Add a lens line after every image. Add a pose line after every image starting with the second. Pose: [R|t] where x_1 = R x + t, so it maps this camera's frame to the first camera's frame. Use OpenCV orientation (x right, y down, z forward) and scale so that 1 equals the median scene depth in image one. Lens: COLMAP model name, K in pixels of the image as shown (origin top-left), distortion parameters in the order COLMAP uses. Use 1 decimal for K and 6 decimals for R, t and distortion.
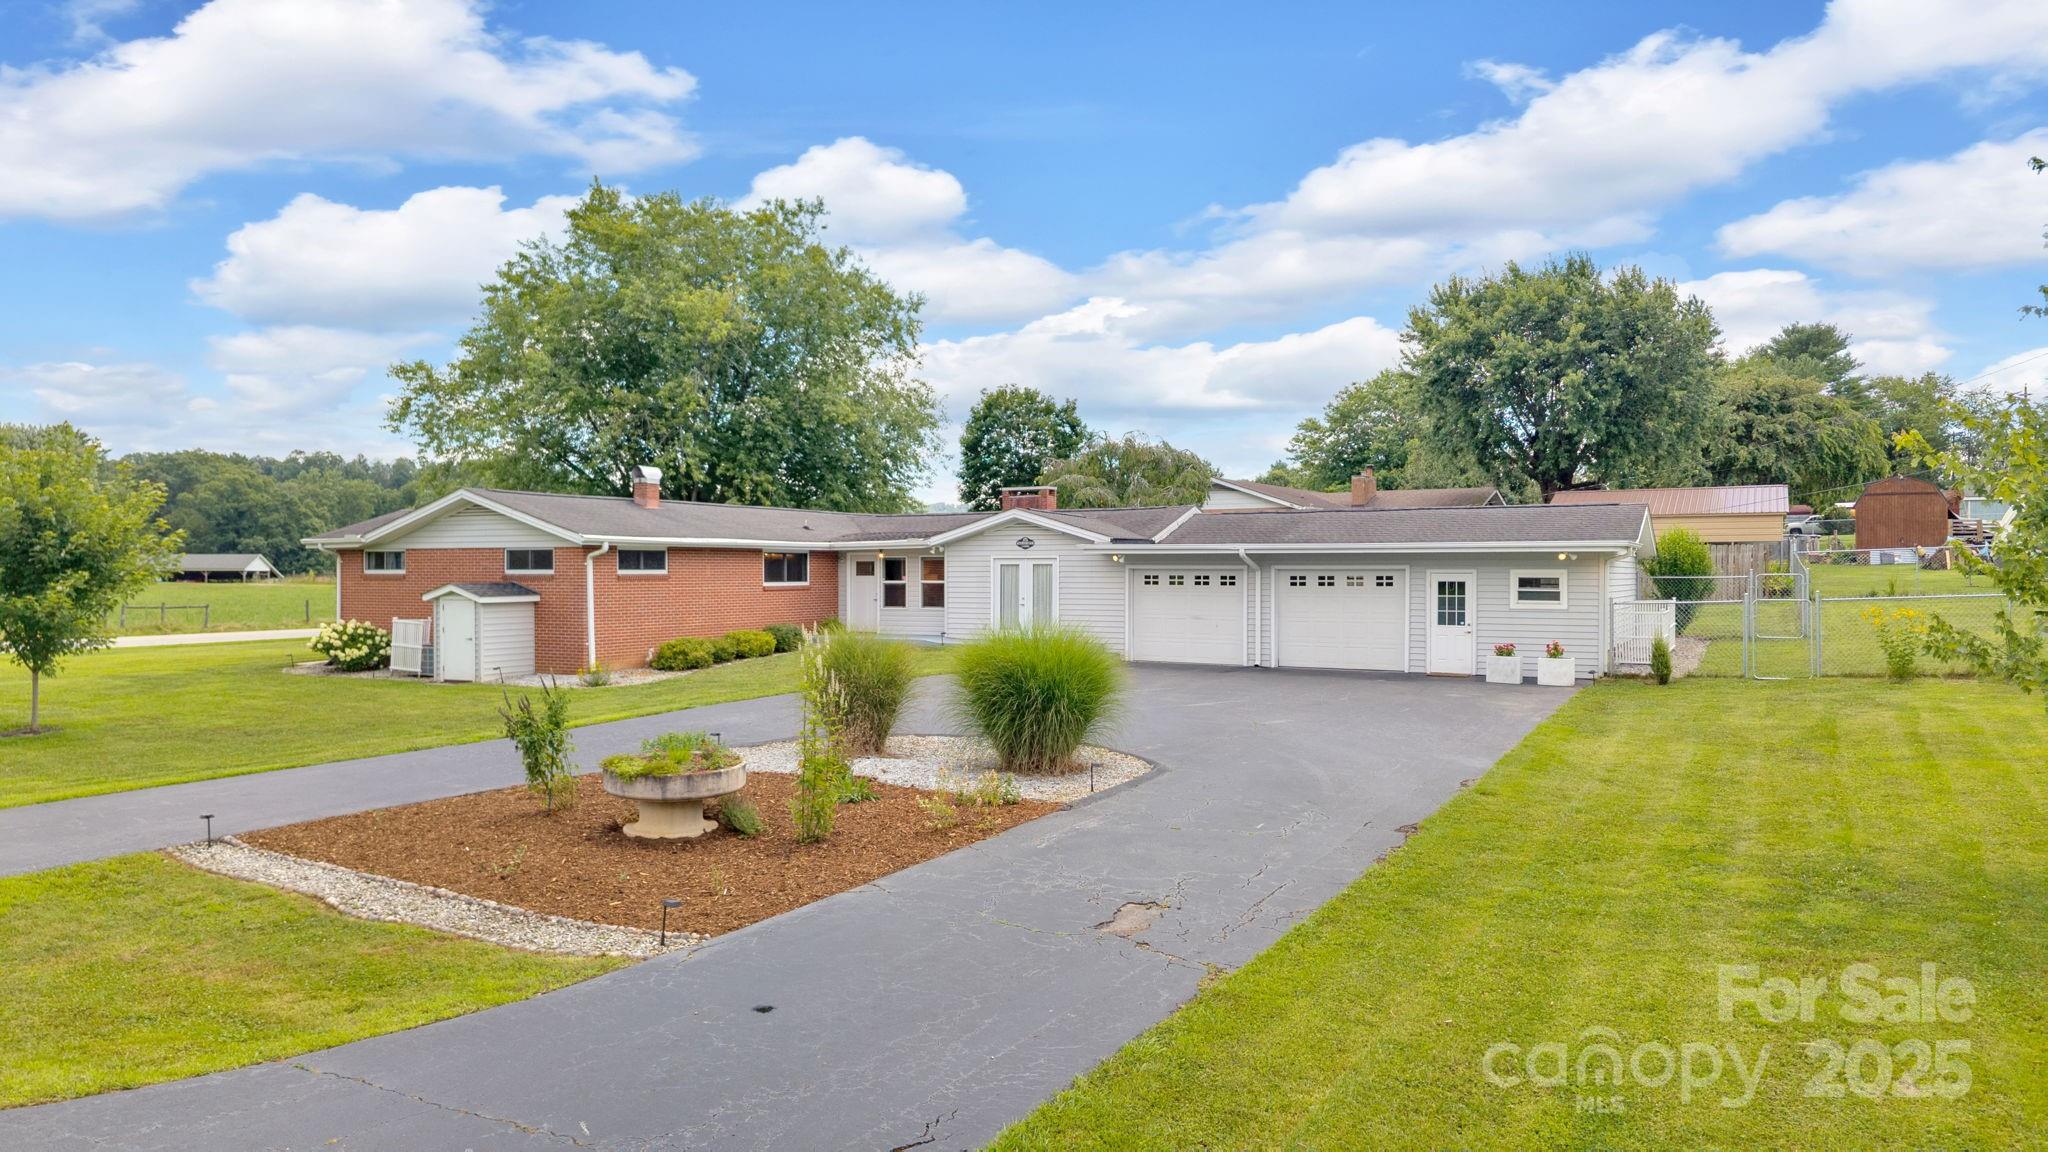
lens RADIAL K [[1407.4, 0, 1018.8], [0, 1407.4, 579.3], [0, 0, 1]] dist [0.001222, -0.001348]
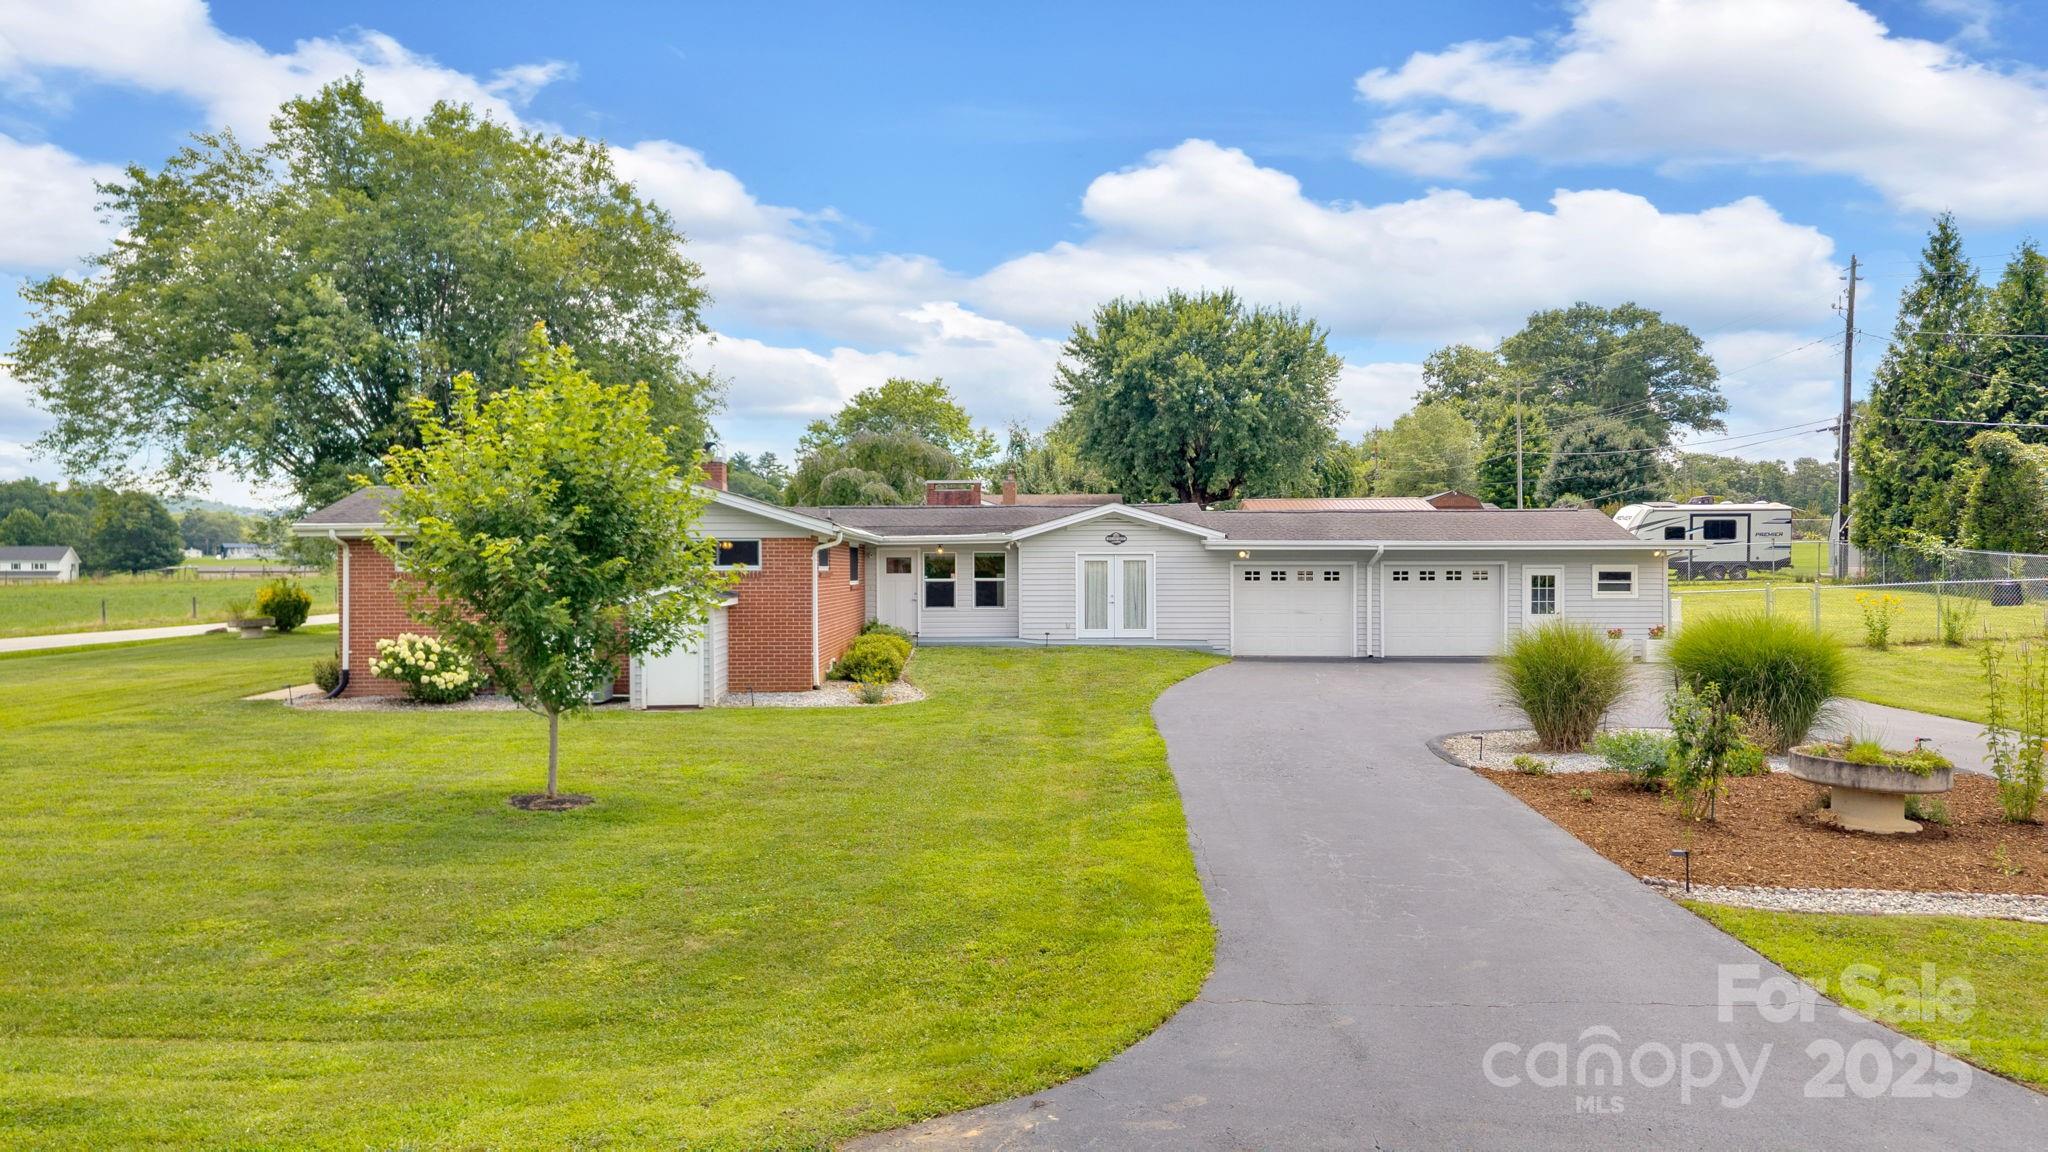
lens RADIAL K [[1407.4, 0, 1020.5], [0, 1407.4, 569.8], [0, 0, 1]] dist [0.001222, -0.001348]
pose [[0.861200, -0.001965, 0.508263, -0.576653], [0.004806, 0.999979, -0.004277, -0.000345], [-0.508244, 0.006126, 0.861191, 0.199124]]
